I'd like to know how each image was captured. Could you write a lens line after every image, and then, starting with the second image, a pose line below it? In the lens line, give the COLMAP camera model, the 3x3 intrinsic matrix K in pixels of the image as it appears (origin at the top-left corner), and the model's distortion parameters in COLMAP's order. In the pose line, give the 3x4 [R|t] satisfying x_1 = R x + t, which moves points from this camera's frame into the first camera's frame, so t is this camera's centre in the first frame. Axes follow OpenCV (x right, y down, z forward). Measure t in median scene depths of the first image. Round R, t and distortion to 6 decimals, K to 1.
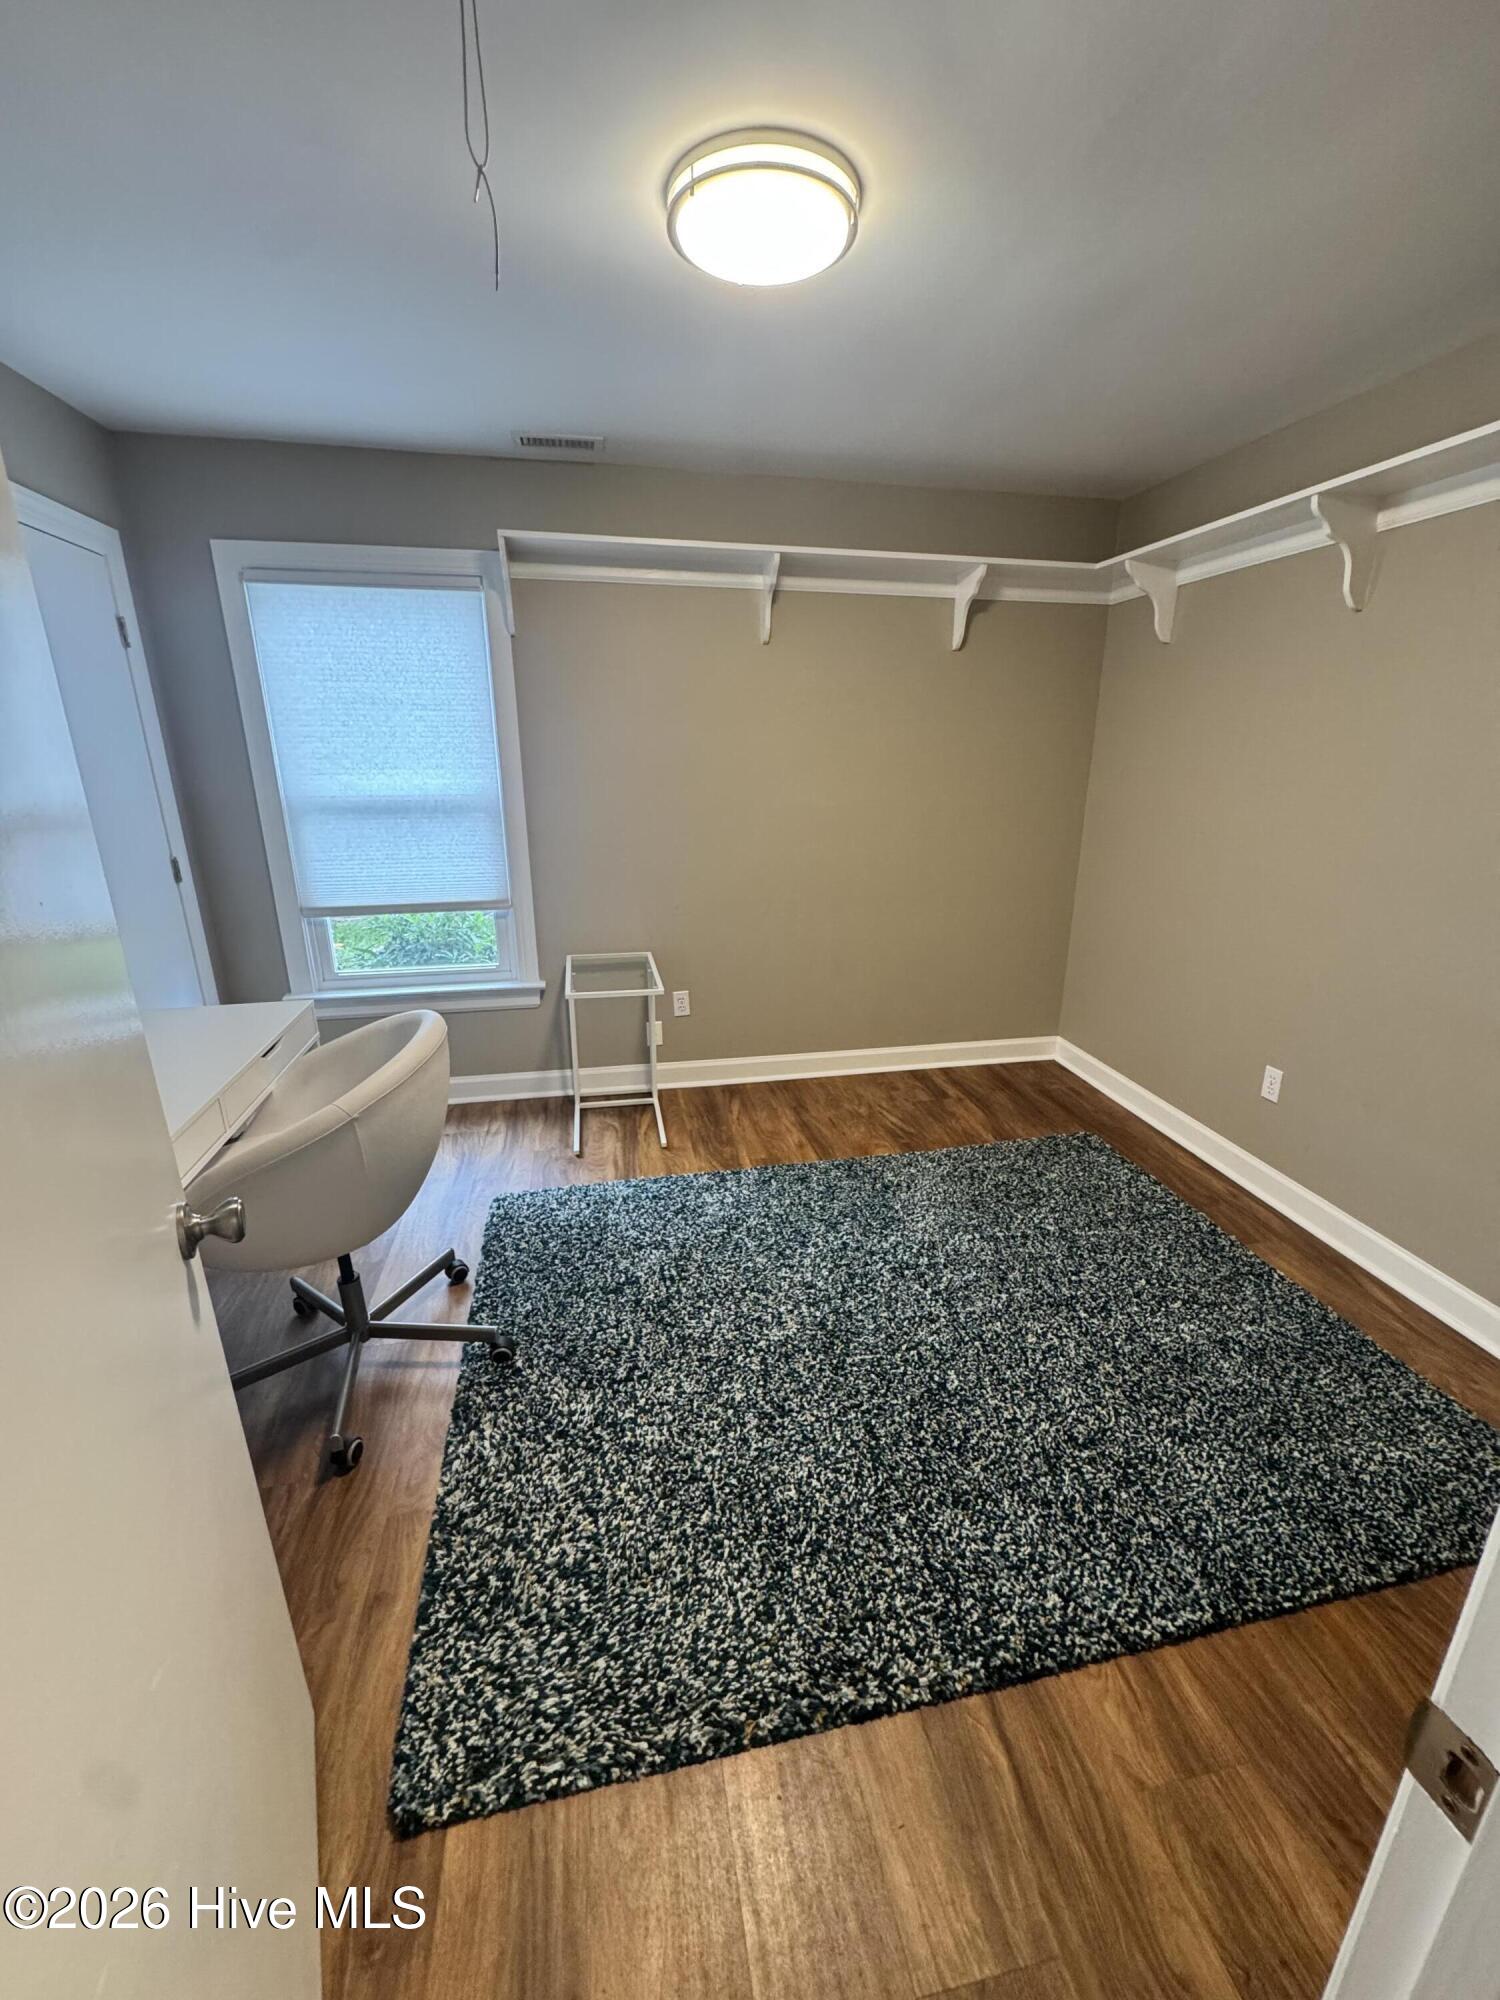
lens RADIAL K [[798.2, 0, 753.3], [0, 798.2, 1001.1], [0, 0, 1]] dist [-0.003443, 0.000809]
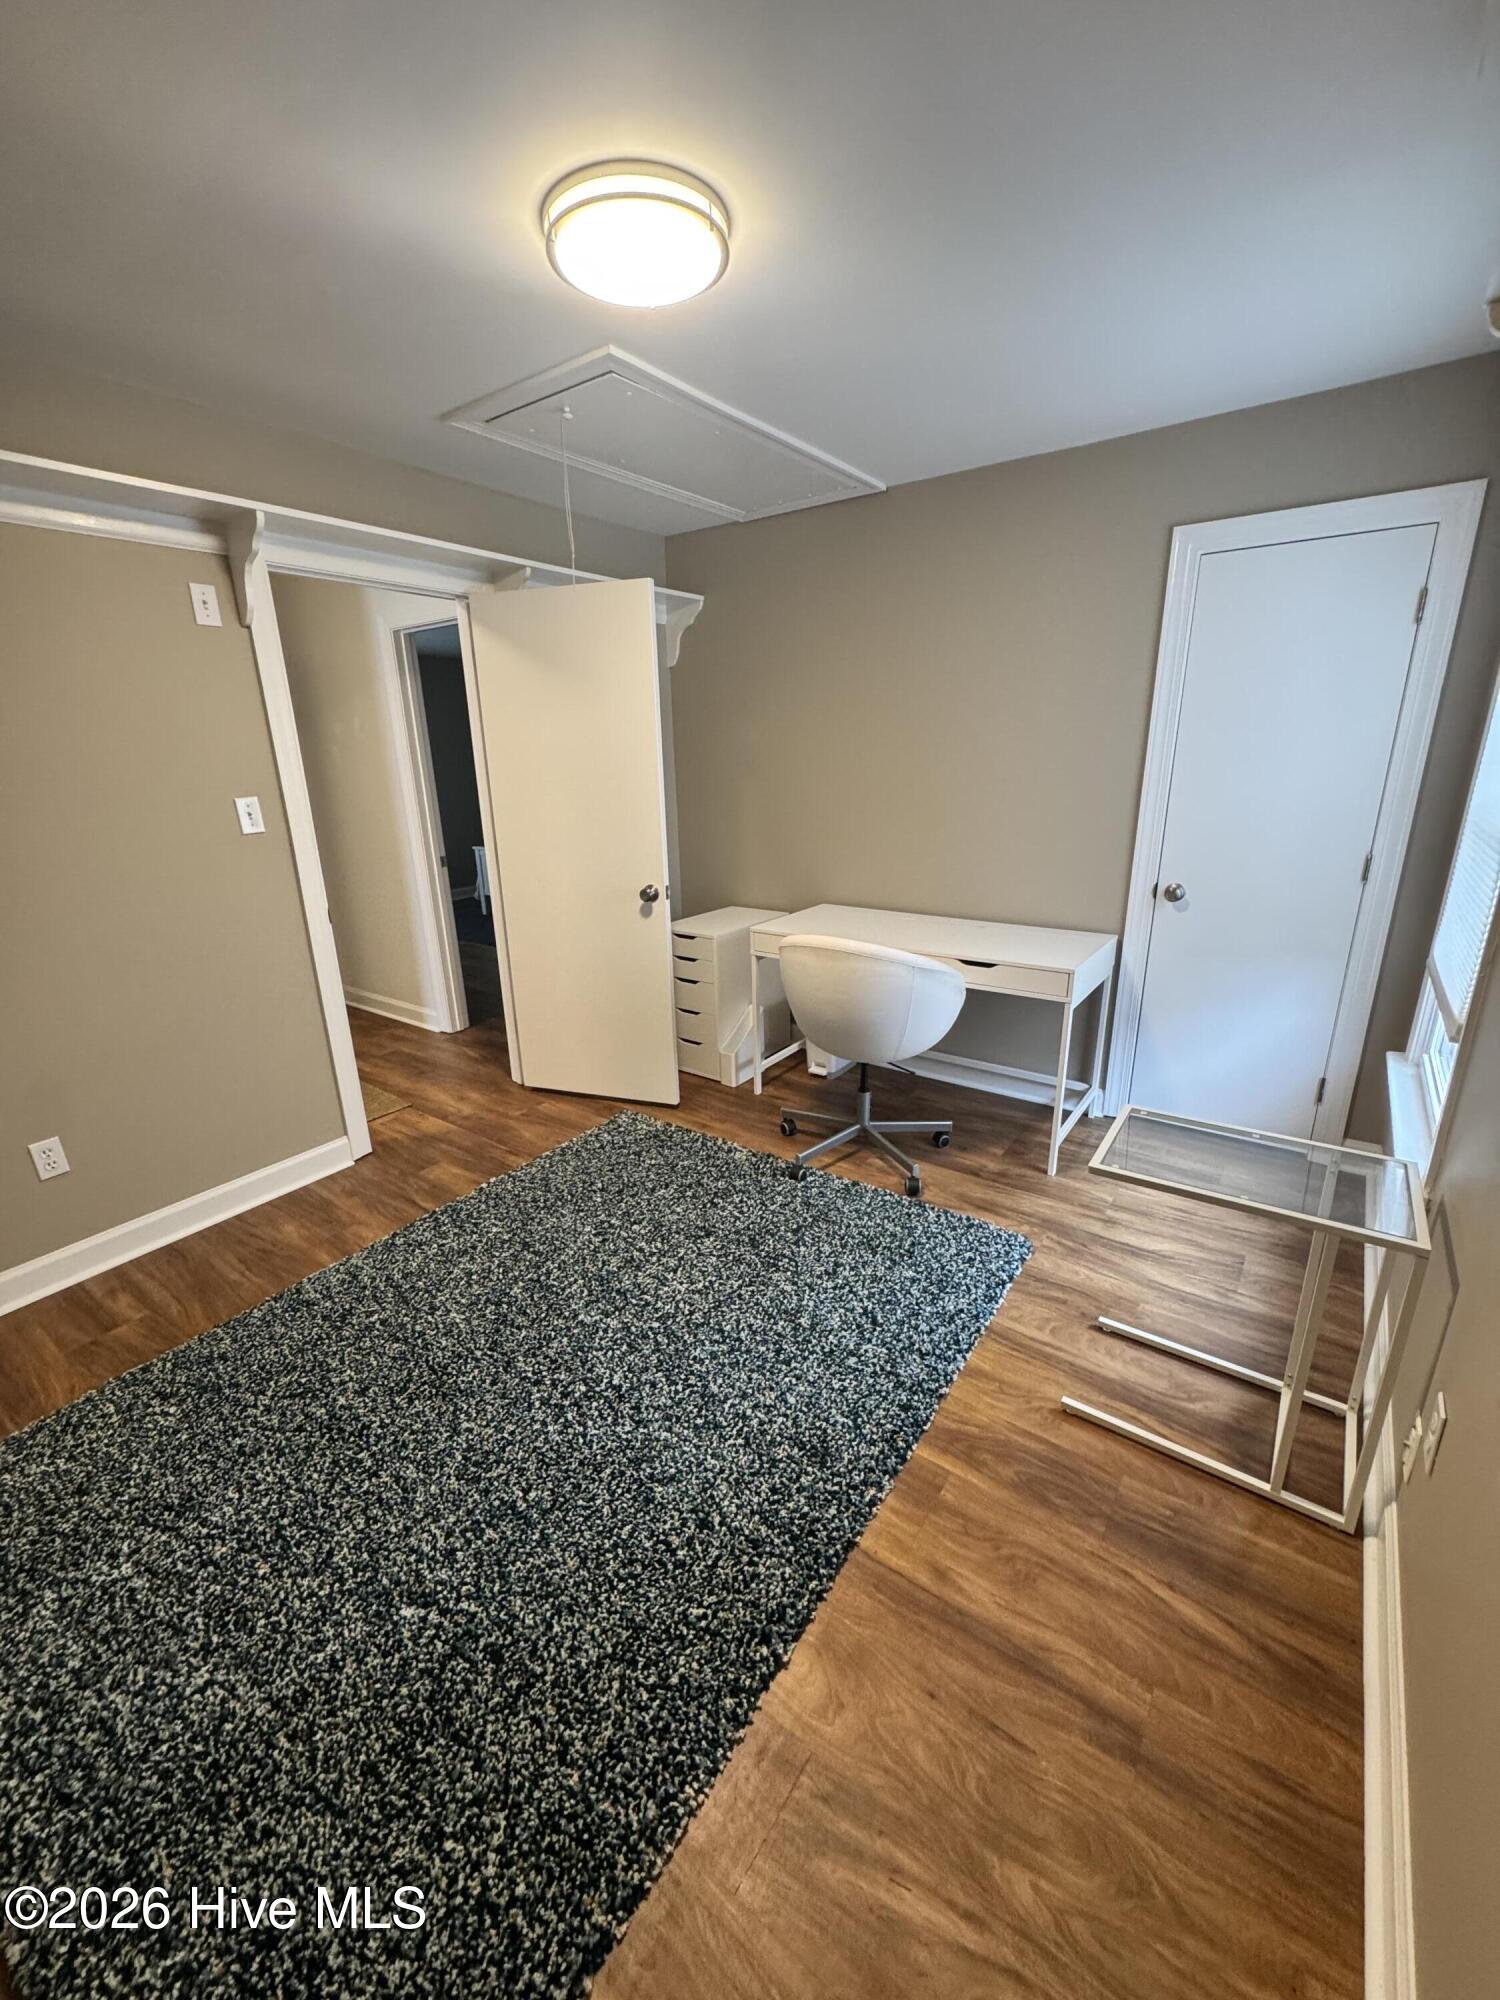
lens RADIAL K [[798.2, 0, 753.3], [0, 798.2, 1001.1], [0, 0, 1]] dist [-0.003443, 0.000809]
pose [[-0.732696, 0.223164, -0.642927, 0.364192], [-0.184167, 0.844442, 0.502992, -0.321600], [0.655164, 0.486946, -0.577619, 1.010470]]
